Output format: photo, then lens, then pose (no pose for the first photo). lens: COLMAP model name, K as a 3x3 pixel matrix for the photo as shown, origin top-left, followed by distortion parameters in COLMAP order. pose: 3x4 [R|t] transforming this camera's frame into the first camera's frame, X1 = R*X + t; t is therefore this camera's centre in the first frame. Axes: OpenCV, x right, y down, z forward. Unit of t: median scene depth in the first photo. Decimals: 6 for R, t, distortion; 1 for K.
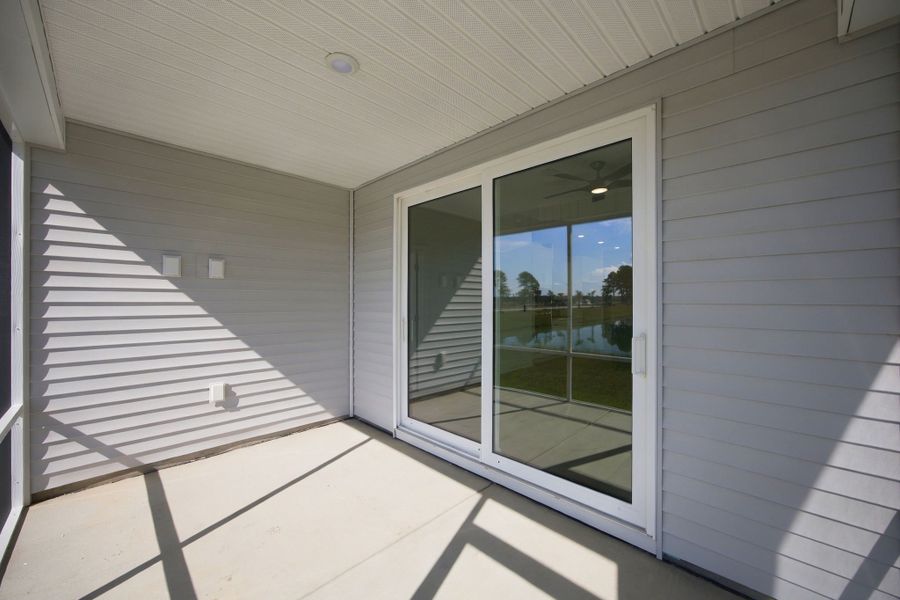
lens RADIAL K [[349.8, 0, 454.0], [0, 349.8, 301.4], [0, 0, 1]] dist [-0.011364, 0.000186]
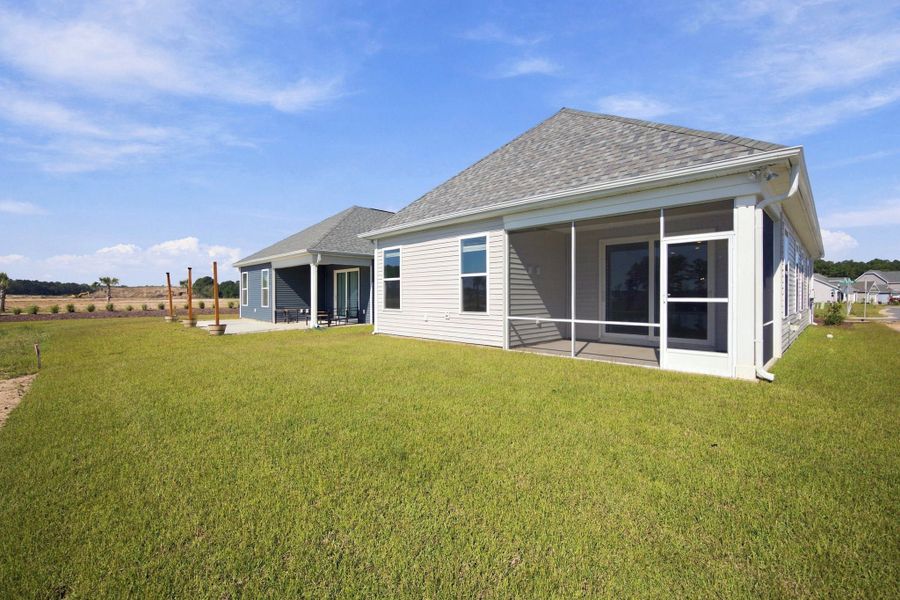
lens RADIAL K [[378.9, 0, 469.4], [0, 378.9, 296.6], [0, 0, 1]] dist [-0.000756, 0.000042]
pose [[0.999927, 0.000381, 0.012053, -1.315012], [-0.000403, 0.999998, 0.001835, 0.093167], [-0.012053, -0.001840, 0.999926, -1.900672]]
